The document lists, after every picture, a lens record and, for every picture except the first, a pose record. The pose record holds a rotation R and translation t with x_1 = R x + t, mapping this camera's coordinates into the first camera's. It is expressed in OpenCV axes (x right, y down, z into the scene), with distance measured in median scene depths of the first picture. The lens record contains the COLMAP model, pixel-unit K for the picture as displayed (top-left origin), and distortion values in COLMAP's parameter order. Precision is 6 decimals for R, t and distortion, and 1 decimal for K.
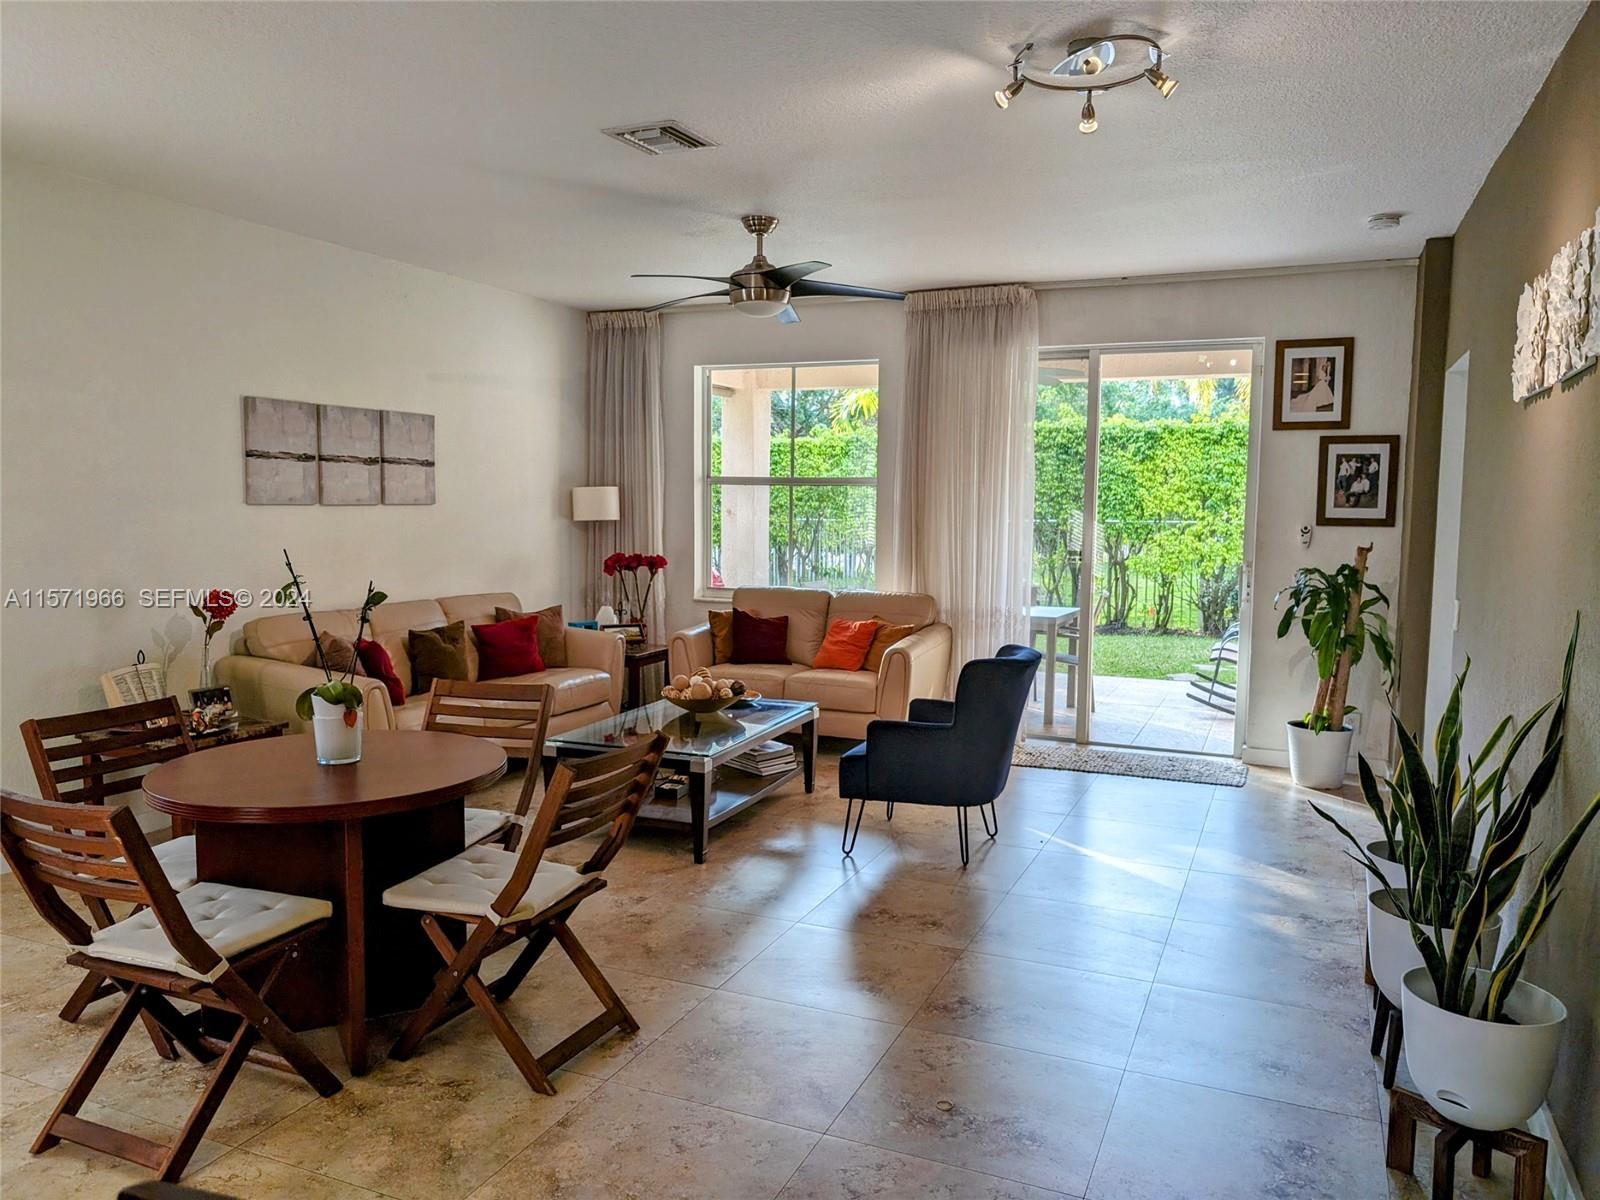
lens RADIAL K [[1156.8, 0, 807.1], [0, 1156.8, 608.4], [0, 0, 1]] dist [0.035057, -0.034404]
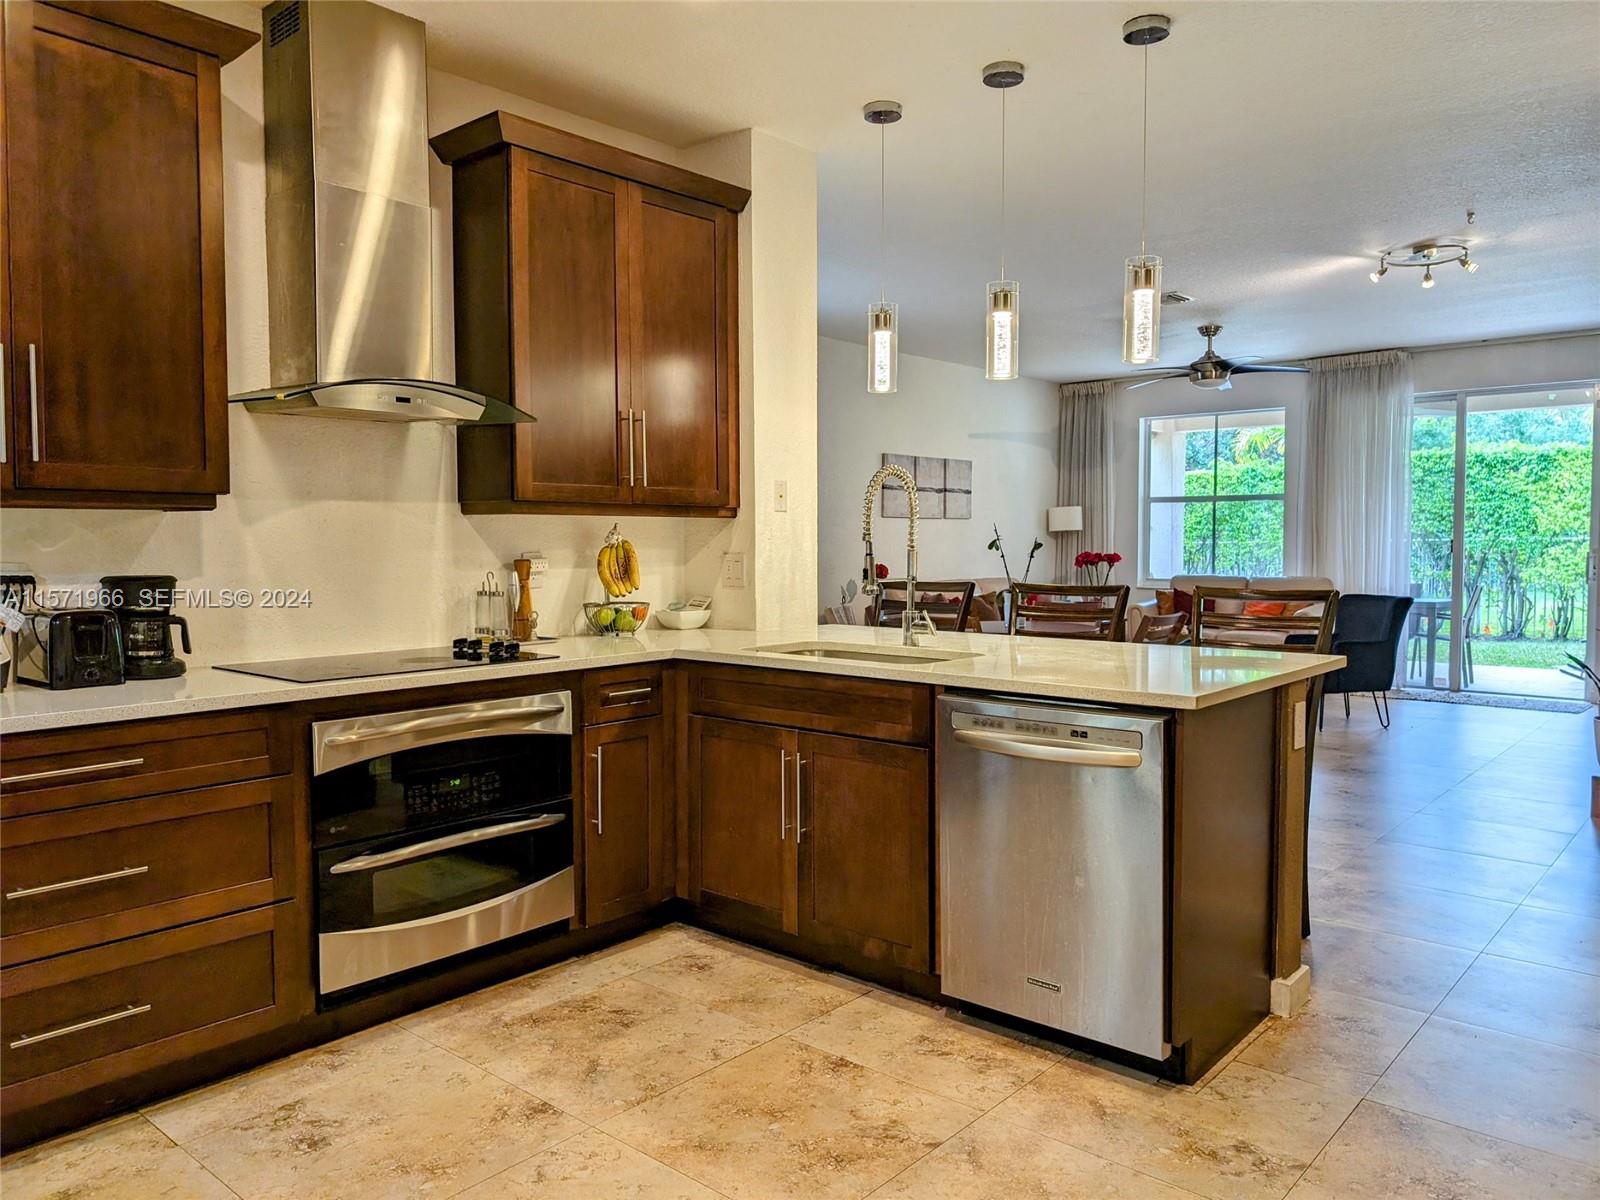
lens RADIAL K [[1156.8, 0, 805.5], [0, 1156.8, 602.6], [0, 0, 1]] dist [0.035057, -0.034404]
pose [[0.952954, 0.001833, -0.303111, -0.065652], [-0.014790, 0.999072, -0.040458, 0.084816], [0.302755, 0.043038, 0.952096, -0.505333]]
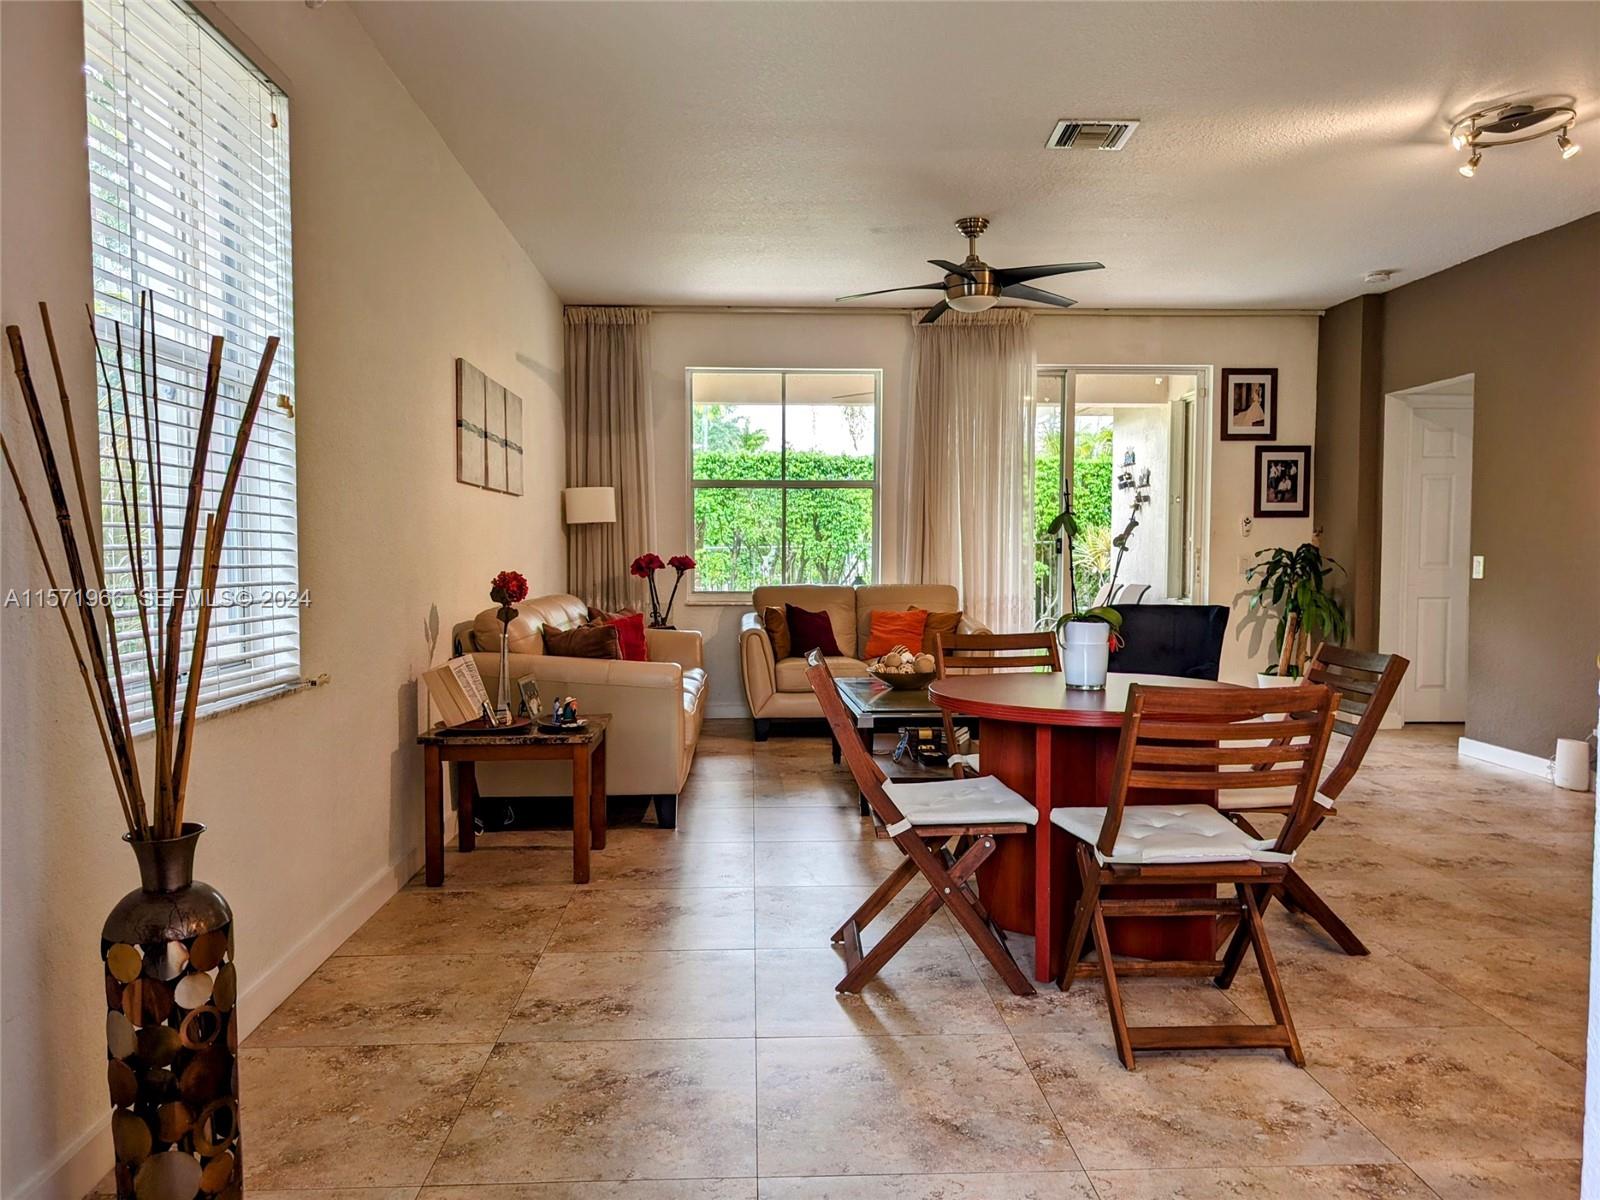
lens RADIAL K [[1156.8, 0, 802.7], [0, 1156.8, 607.4], [0, 0, 1]] dist [0.035057, -0.034404]
pose [[0.899805, -0.032645, 0.435069, -0.514028], [0.052324, 0.998074, -0.033326, 0.039379], [-0.433143, 0.052752, 0.899780, 0.087907]]
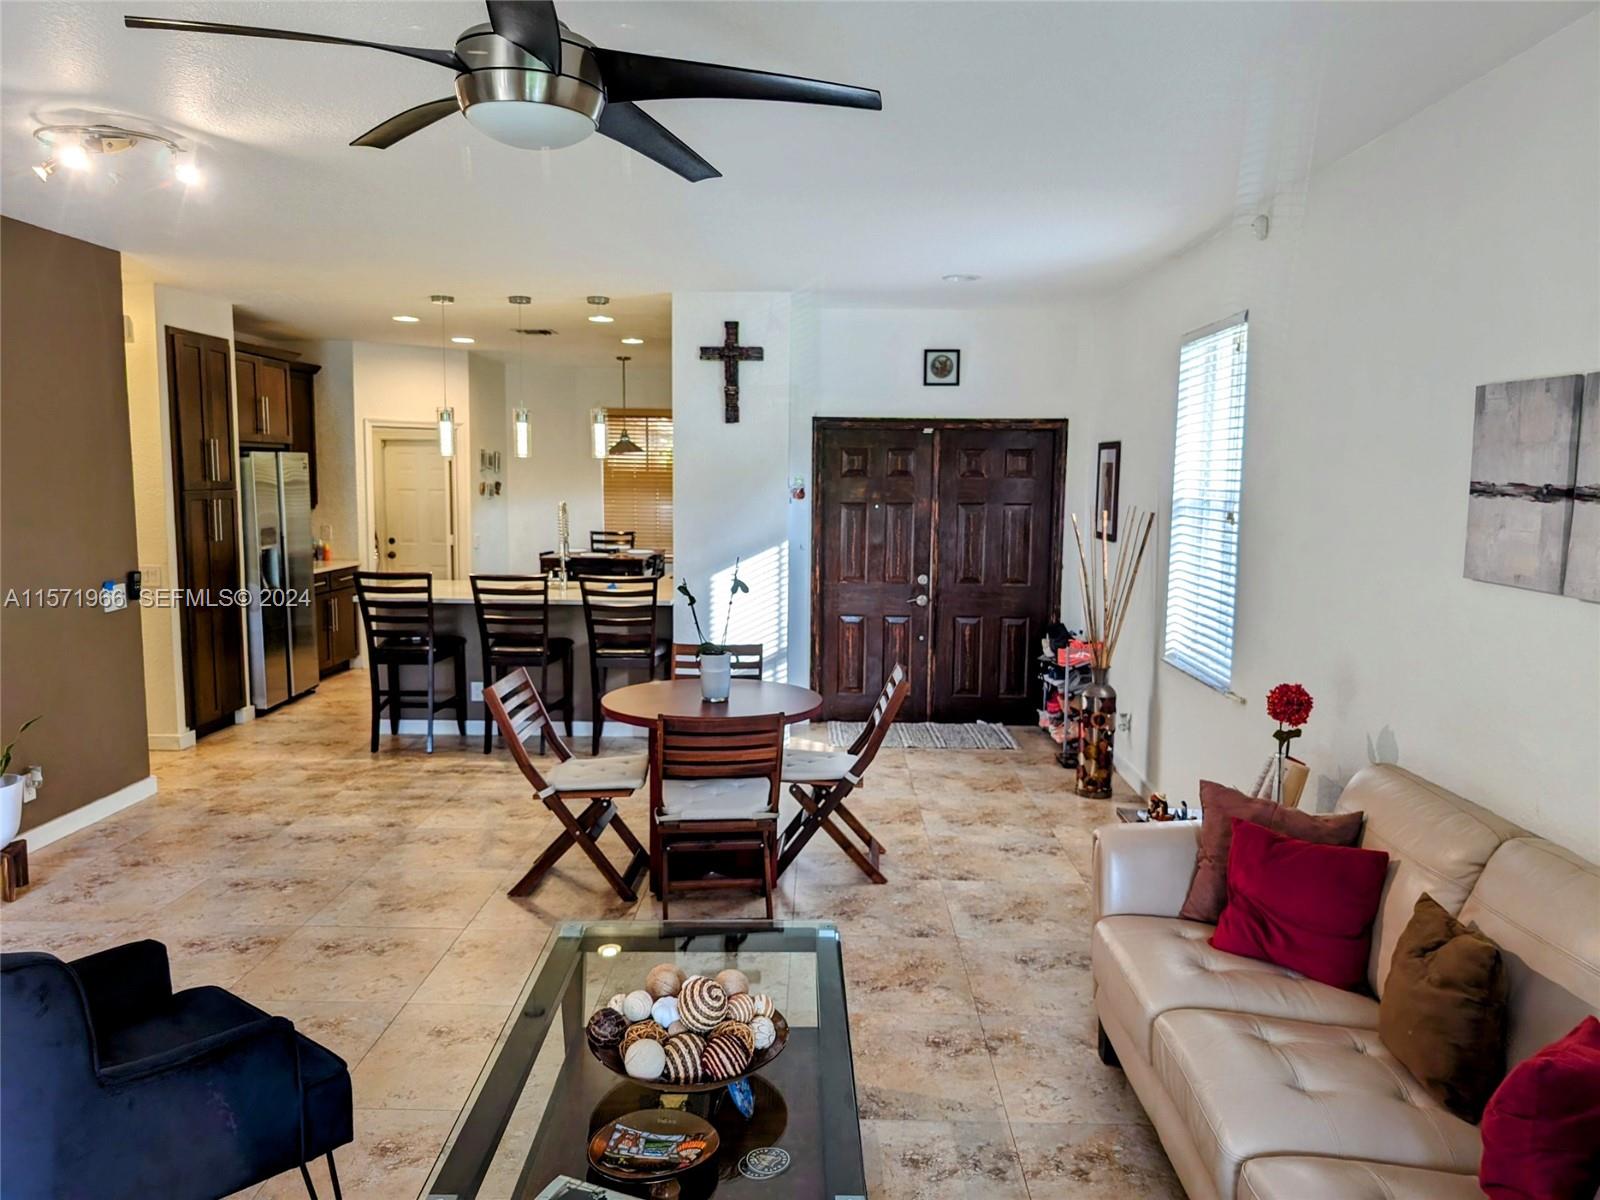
lens RADIAL K [[1156.8, 0, 794.3], [0, 1156.8, 605.4], [0, 0, 1]] dist [0.035057, -0.034404]
pose [[-0.930919, 0.017111, -0.364824, 0.044555], [-0.055445, 0.980703, 0.187477, -0.140324], [0.360992, 0.194754, -0.912006, 1.202437]]
